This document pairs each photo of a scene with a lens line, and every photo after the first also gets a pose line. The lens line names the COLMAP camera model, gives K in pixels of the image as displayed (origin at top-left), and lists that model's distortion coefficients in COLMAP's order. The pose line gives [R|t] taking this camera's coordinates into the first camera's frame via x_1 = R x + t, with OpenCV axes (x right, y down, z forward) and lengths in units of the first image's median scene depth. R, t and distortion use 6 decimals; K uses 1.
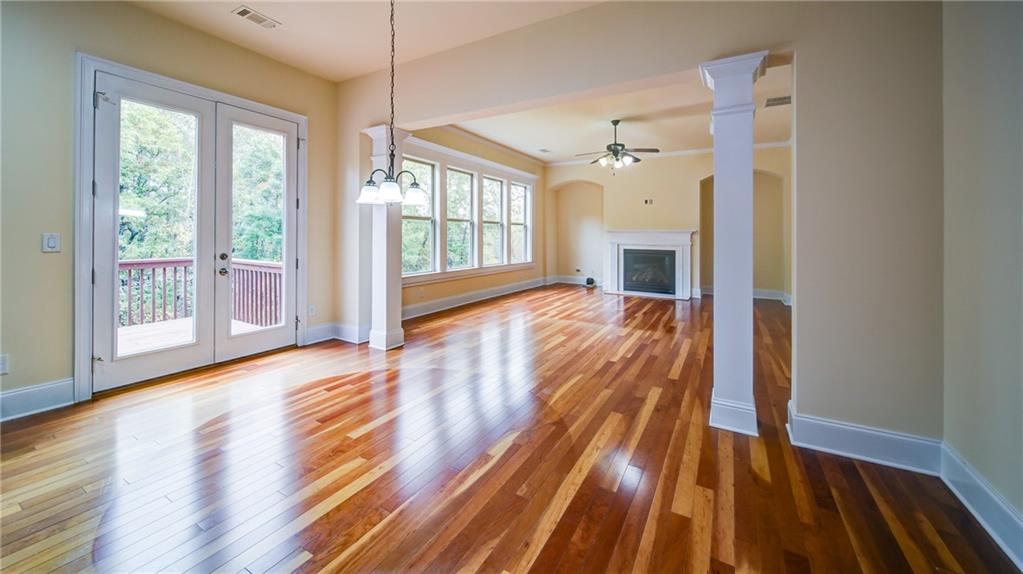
lens RADIAL K [[379.5, 0, 506.0], [0, 379.5, 235.2], [0, 0, 1]] dist [0.004411, -0.001136]
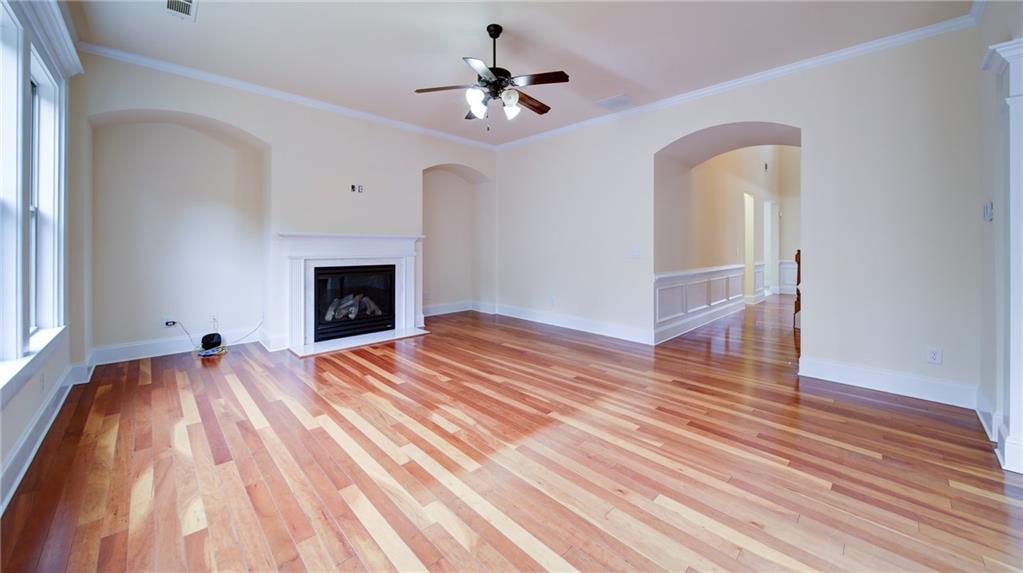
lens RADIAL K [[379.5, 0, 509.7], [0, 379.5, 241.9], [0, 0, 1]] dist [0.004411, -0.001136]
pose [[0.258351, -0.004139, 0.966042, -0.159838], [0.001102, 0.999991, 0.003989, -0.003417], [-0.966050, 0.000034, 0.258354, 0.602183]]
